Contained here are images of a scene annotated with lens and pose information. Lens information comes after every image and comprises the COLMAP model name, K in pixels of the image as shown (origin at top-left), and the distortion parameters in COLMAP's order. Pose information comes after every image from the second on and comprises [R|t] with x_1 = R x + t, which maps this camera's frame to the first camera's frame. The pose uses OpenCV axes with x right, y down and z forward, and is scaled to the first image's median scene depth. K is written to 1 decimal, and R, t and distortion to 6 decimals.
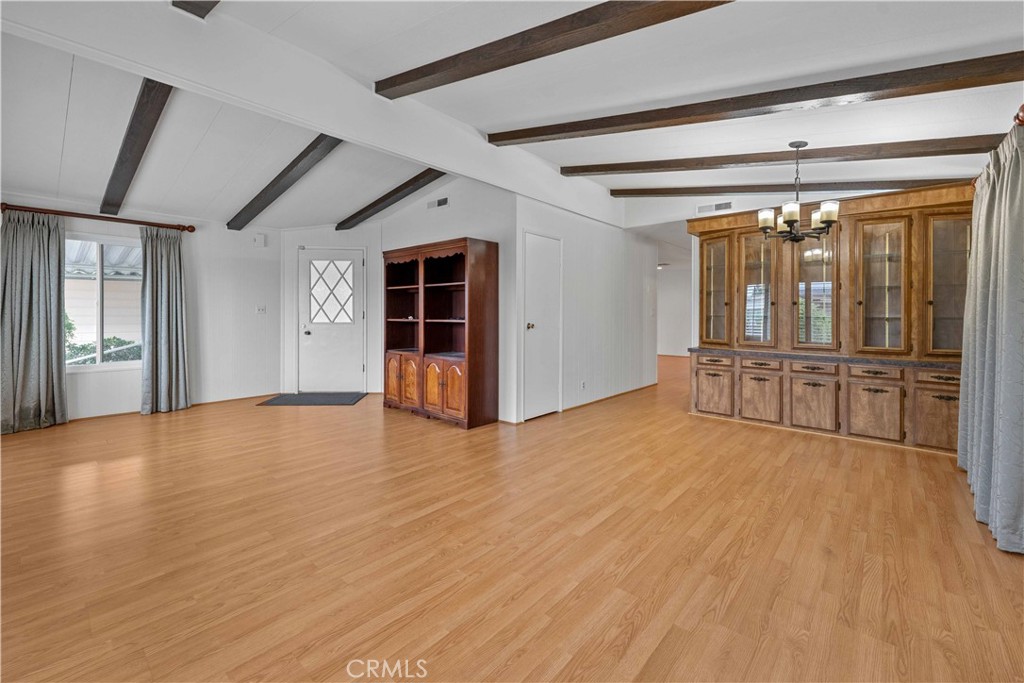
lens RADIAL K [[419.5, 0, 509.6], [0, 419.5, 315.7], [0, 0, 1]] dist [0.000043, -0.000033]
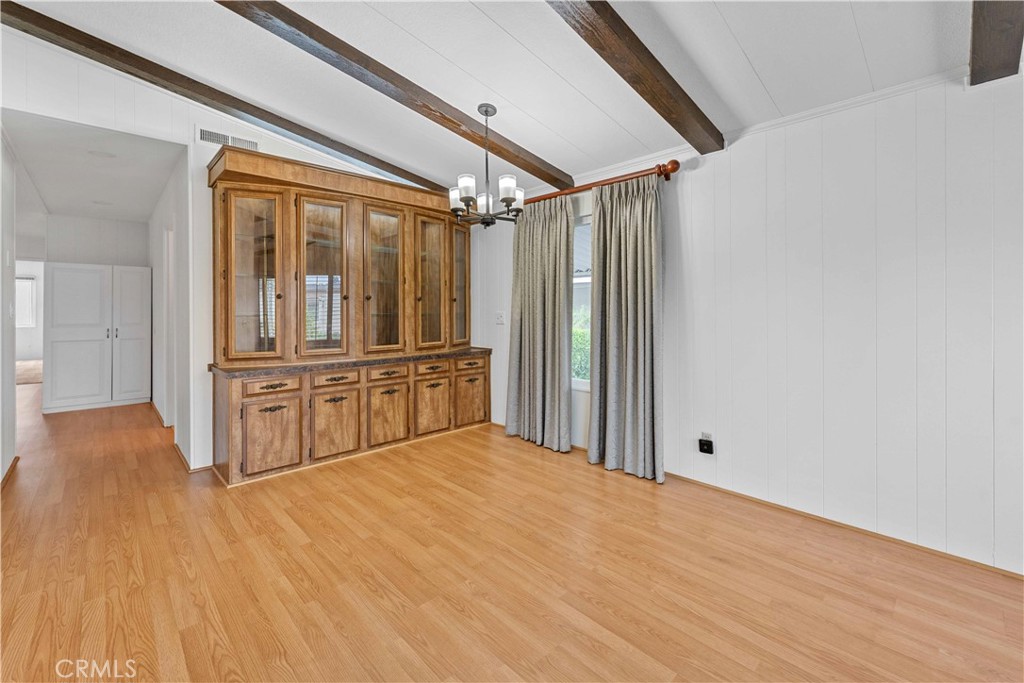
lens RADIAL K [[426.3, 0, 487.9], [0, 426.3, 308.9], [0, 0, 1]] dist [0.002020, 0.000299]
pose [[0.105172, -0.007726, 0.994424, -0.131638], [0.008281, 0.999942, 0.006893, -0.012122], [-0.994420, 0.007510, 0.105230, 0.707493]]
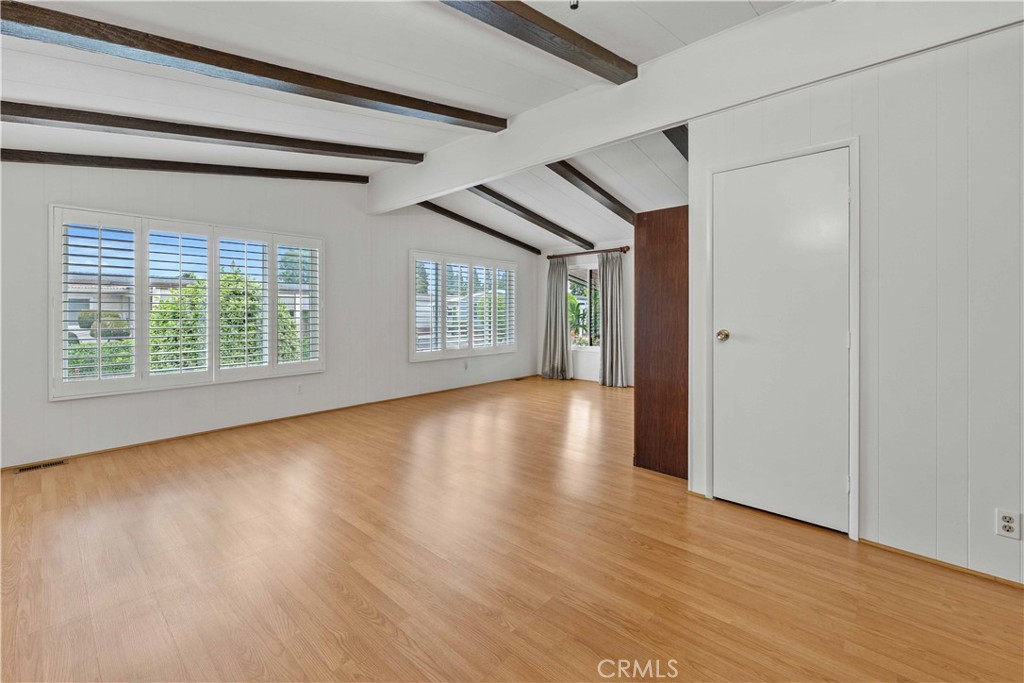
lens RADIAL K [[424.7, 0, 493.3], [0, 424.7, 323.5], [0, 0, 1]] dist [-0.001003, -0.000081]
pose [[-0.019107, 0.020421, -0.999609, 0.684211], [-0.005735, 0.999773, 0.020534, -0.002002], [0.999801, 0.006125, -0.018986, 0.767427]]
